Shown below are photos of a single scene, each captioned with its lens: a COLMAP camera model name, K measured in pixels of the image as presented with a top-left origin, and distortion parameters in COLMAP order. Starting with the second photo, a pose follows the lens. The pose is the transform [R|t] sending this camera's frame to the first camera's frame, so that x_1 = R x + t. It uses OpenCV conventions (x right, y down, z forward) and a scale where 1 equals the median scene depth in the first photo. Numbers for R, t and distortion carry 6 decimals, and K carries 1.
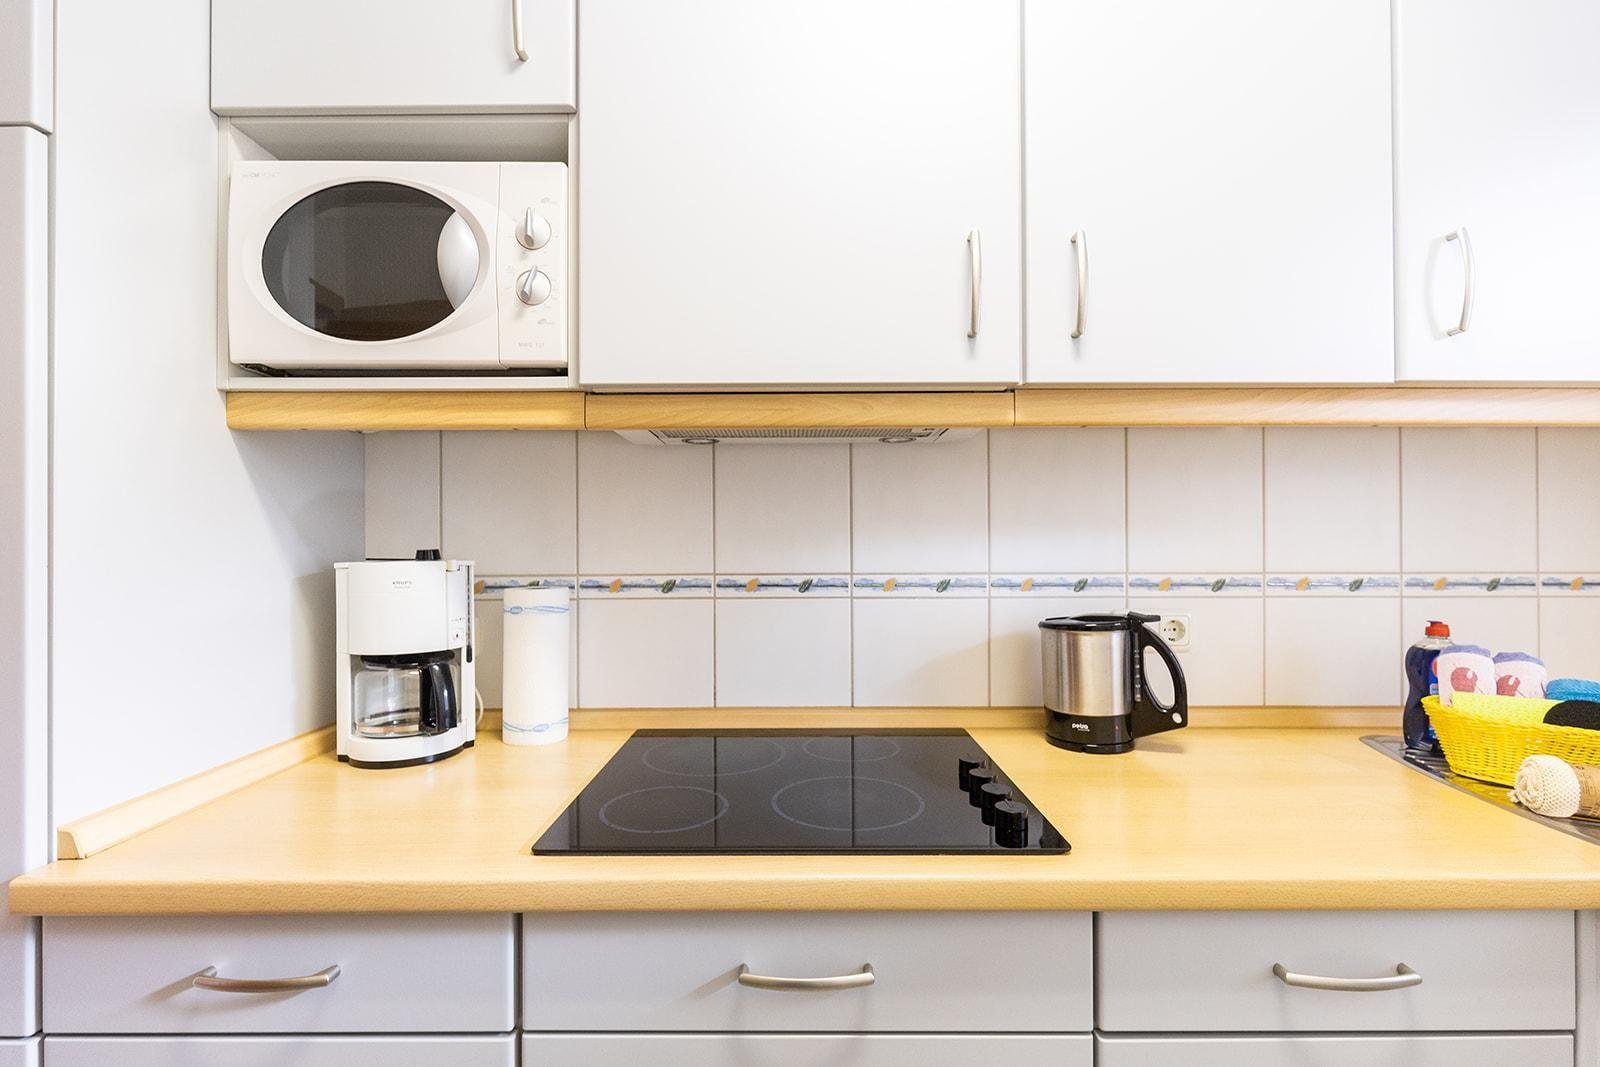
lens RADIAL K [[707.6, 0, 797.4], [0, 707.6, 552.4], [0, 0, 1]] dist [-0.001839, -0.000483]
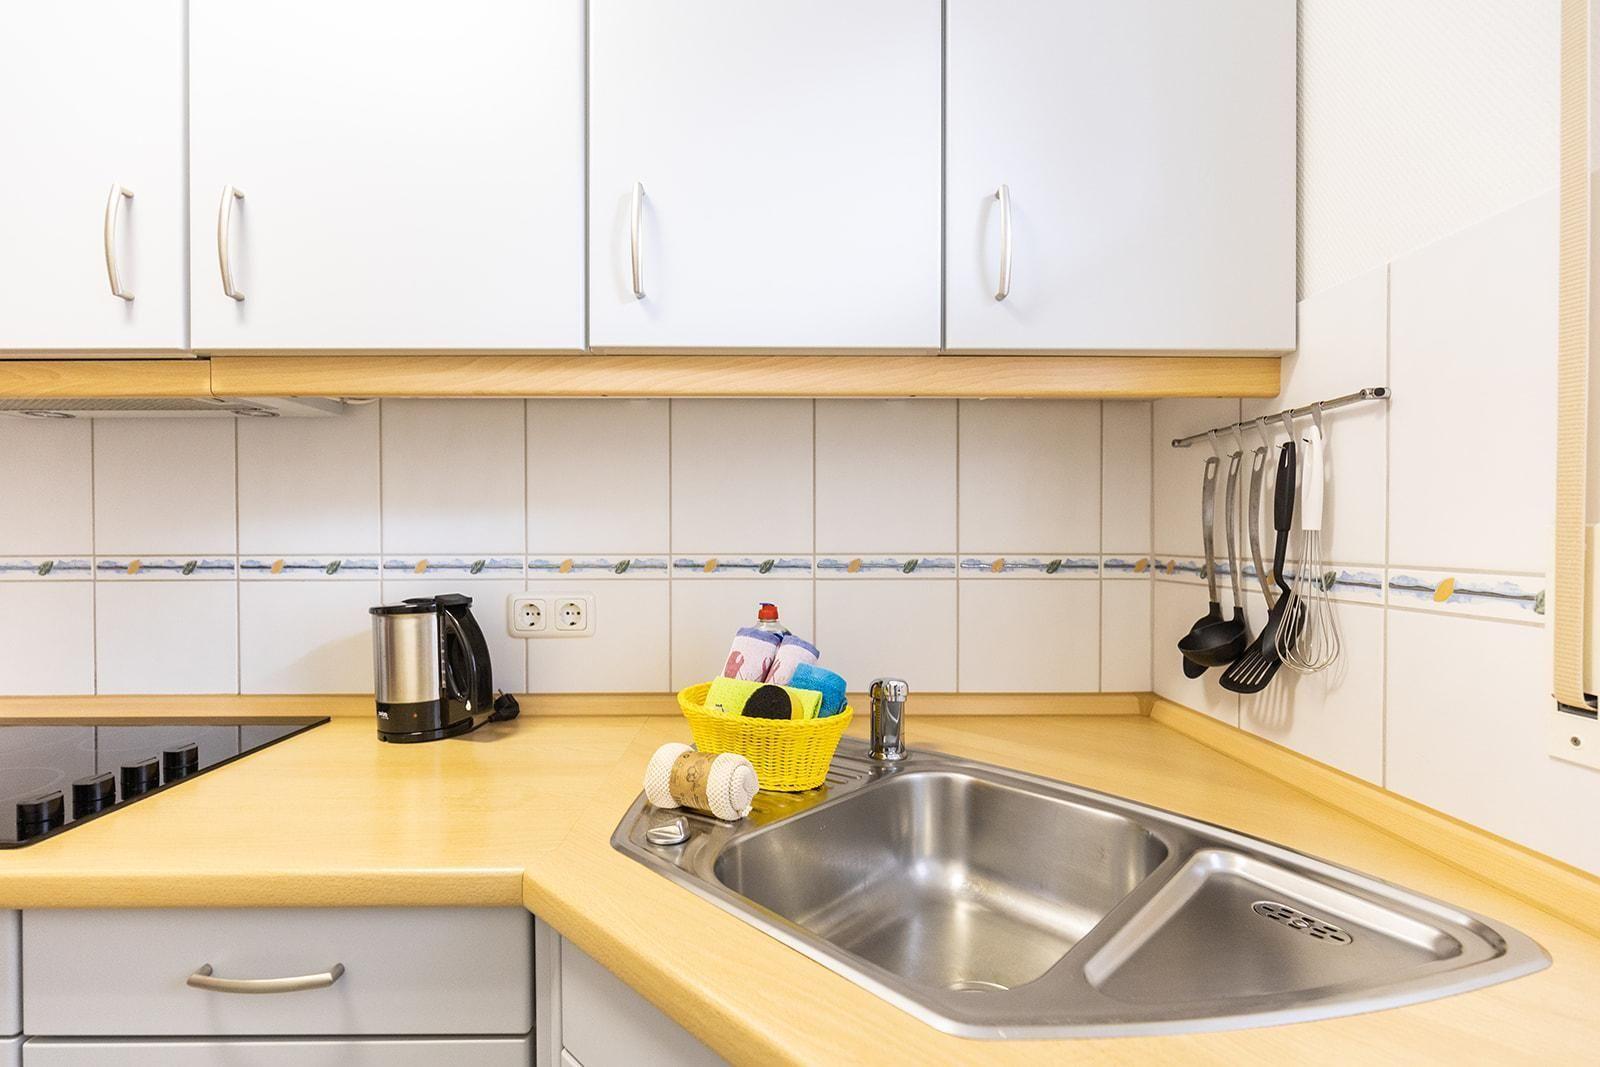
lens RADIAL K [[751.3, 0, 797.0], [0, 751.3, 553.9], [0, 0, 1]] dist [-0.000377, -0.000163]
pose [[0.999951, 0.000303, 0.009890, 0.807020], [-0.000602, 0.999543, 0.030229, -0.001480], [-0.009876, -0.030233, 0.999494, -0.000836]]
